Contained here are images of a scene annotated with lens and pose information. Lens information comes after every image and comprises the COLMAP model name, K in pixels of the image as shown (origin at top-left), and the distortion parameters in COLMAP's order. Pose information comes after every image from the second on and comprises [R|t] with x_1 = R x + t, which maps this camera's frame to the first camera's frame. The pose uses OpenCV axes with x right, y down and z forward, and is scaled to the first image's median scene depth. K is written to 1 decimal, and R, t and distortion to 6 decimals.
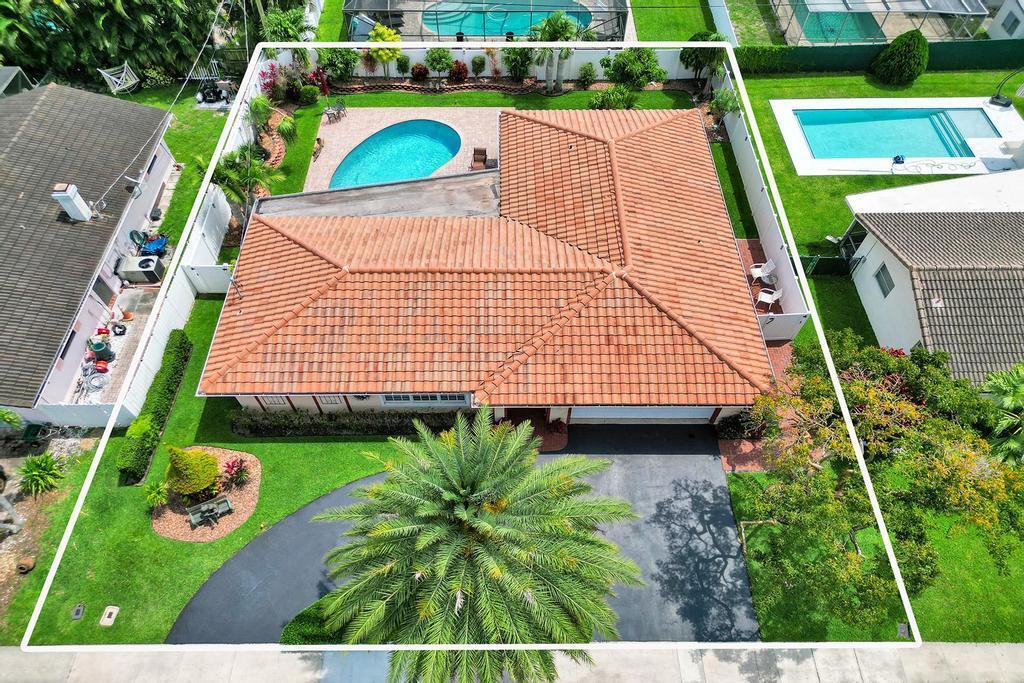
lens RADIAL K [[657.7, 0, 512.0], [0, 657.7, 341.5], [0, 0, 1]] dist [0.053425, -0.036502]
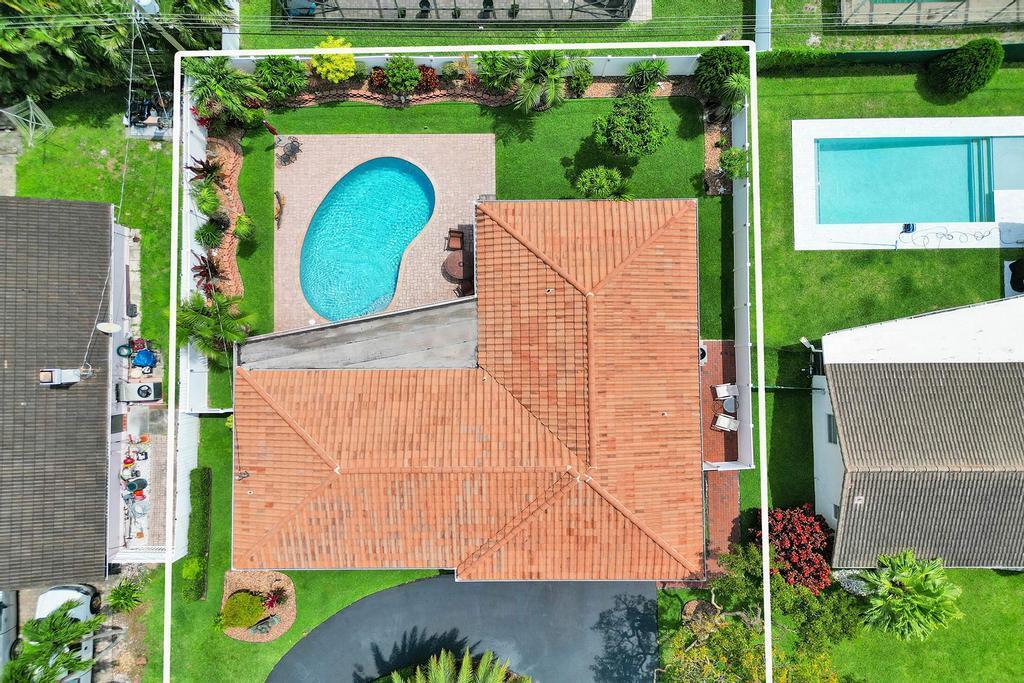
lens RADIAL K [[657.7, 0, 512.0], [0, 657.7, 341.5], [0, 0, 1]] dist [0.053425, -0.036502]
pose [[0.999991, 0.001721, -0.003959, 0.041706], [0.000759, 0.832701, 0.553723, -0.821751], [0.004250, -0.553721, 0.832692, 0.176738]]
